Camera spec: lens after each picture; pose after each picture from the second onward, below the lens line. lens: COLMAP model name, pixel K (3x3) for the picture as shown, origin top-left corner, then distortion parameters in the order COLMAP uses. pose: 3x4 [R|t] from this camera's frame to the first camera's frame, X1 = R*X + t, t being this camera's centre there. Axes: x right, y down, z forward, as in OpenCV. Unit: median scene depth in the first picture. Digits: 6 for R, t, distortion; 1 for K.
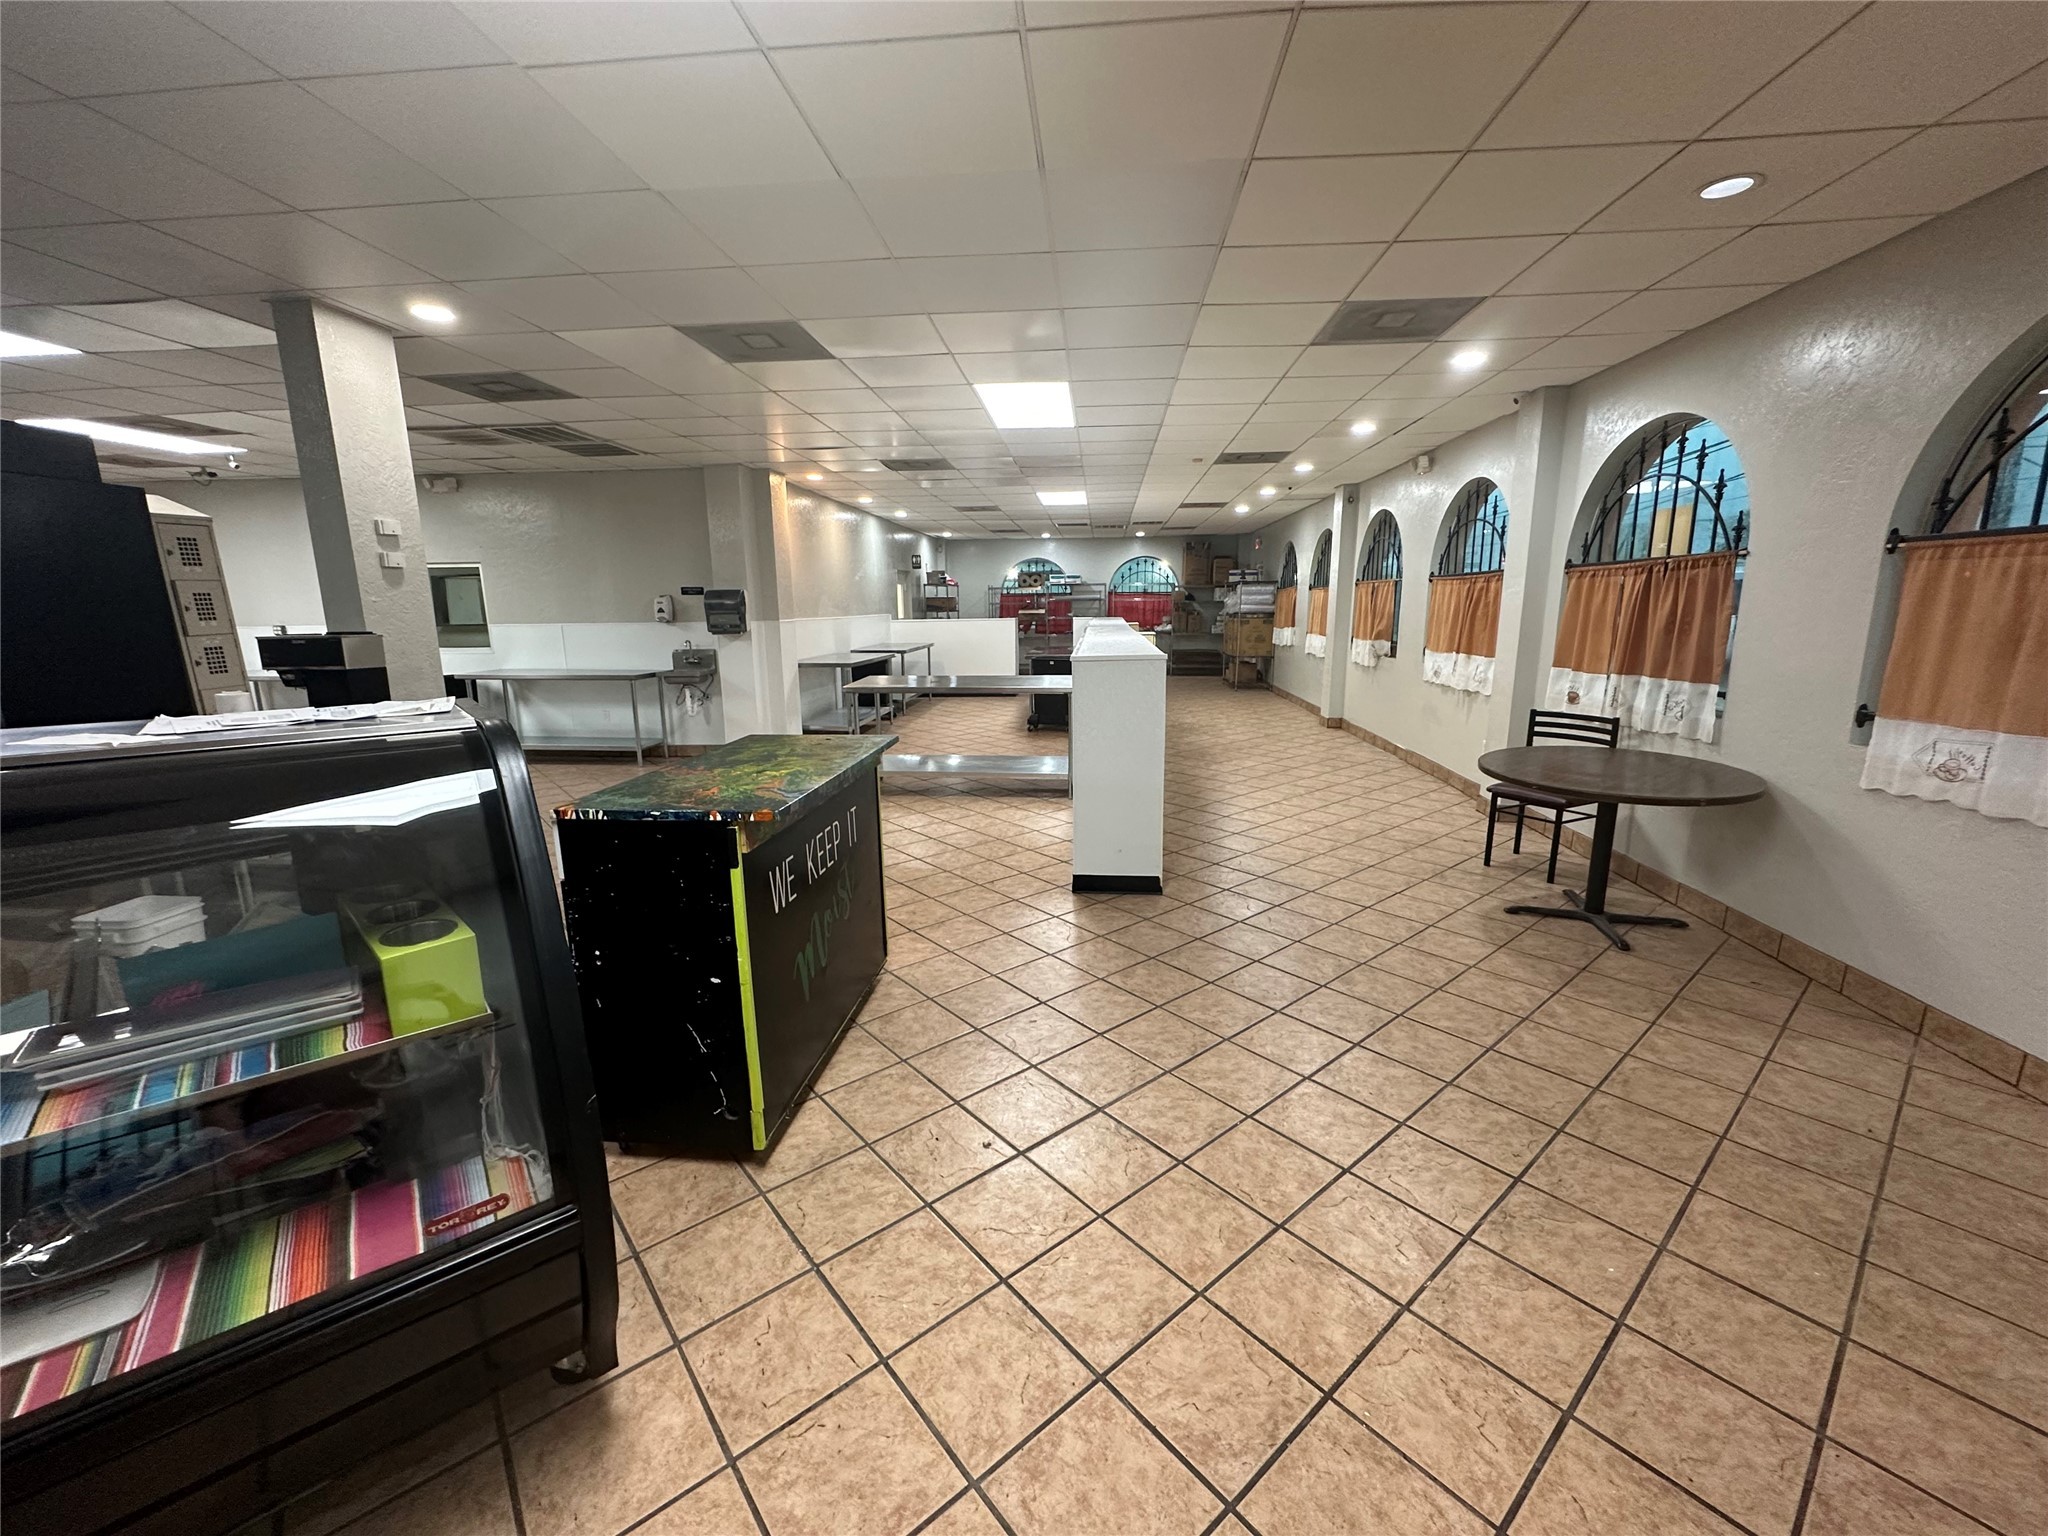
lens RADIAL K [[815.2, 0, 1024.6], [0, 815.2, 768.1], [0, 0, 1]] dist [-0.002871, 0.000861]
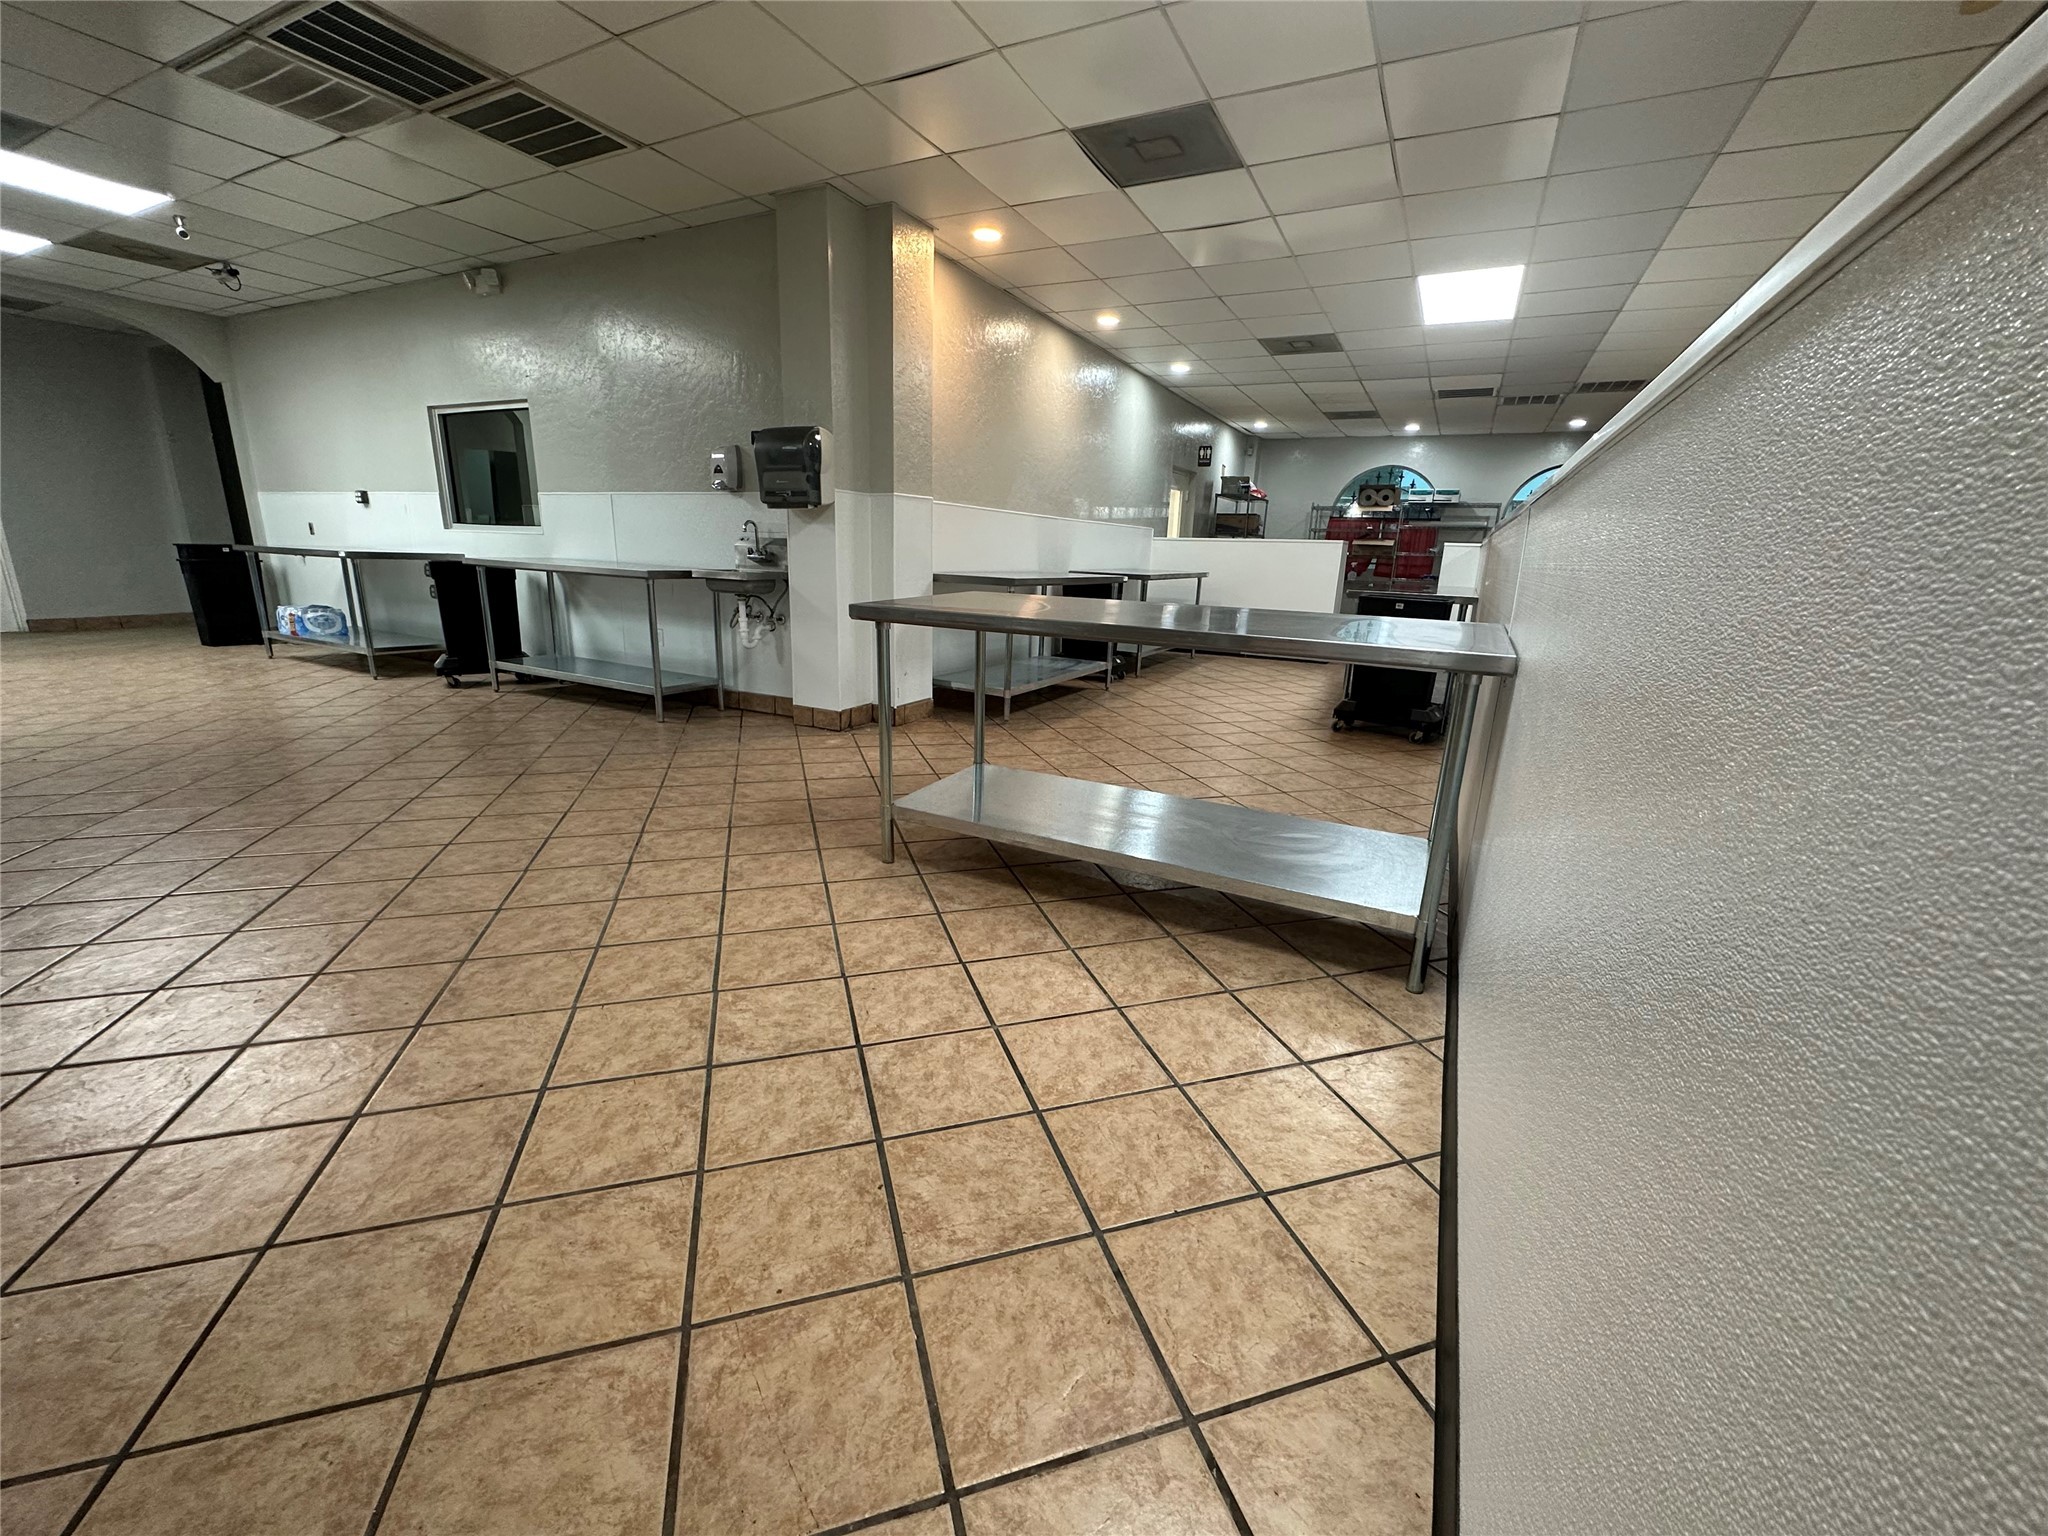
lens RADIAL K [[815.2, 0, 1024.4], [0, 815.2, 766.9], [0, 0, 1]] dist [-0.002871, 0.000861]
pose [[0.925256, 0.137621, -0.353500, 0.011162], [-0.117673, 0.990029, 0.077430, -0.046647], [0.360632, -0.030045, 0.932224, 0.498658]]
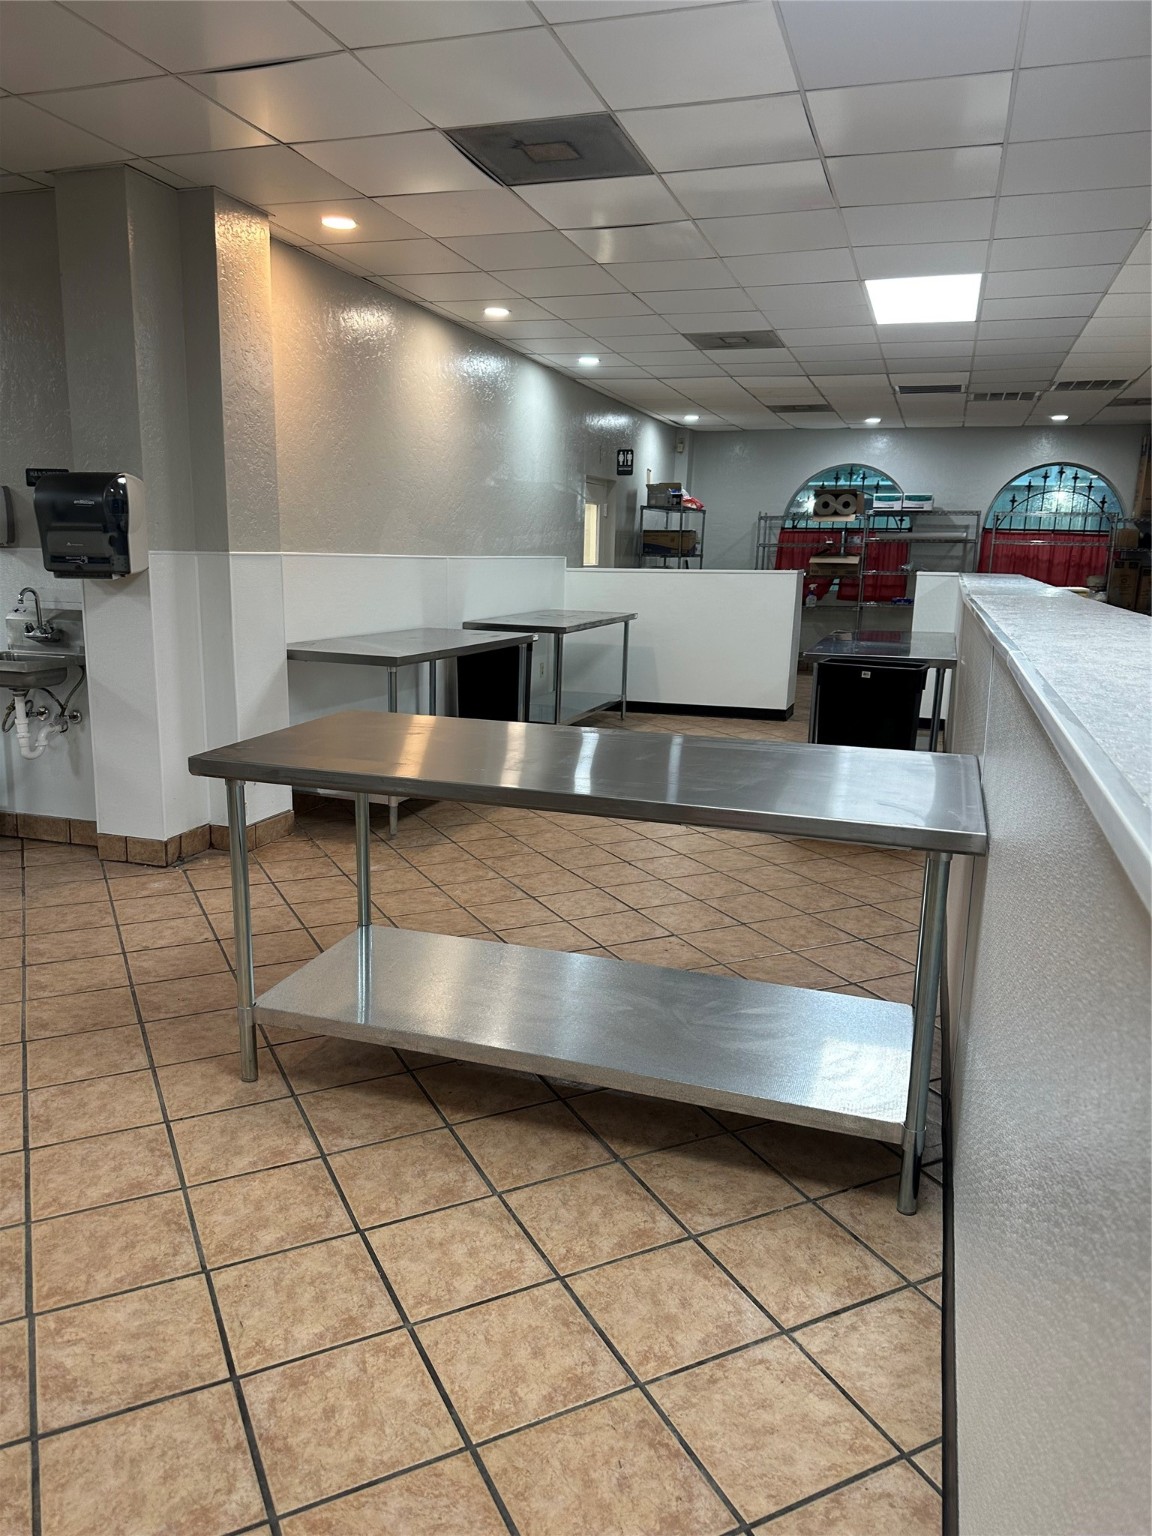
lens RADIAL K [[1079.3, 0, 567.0], [0, 1079.3, 775.8], [0, 0, 1]] dist [0.057238, -0.070580]
pose [[0.972527, 0.077350, -0.219563, 0.010773], [-0.076074, 0.997000, 0.014275, -0.084545], [0.220009, 0.002820, 0.975494, 0.476924]]
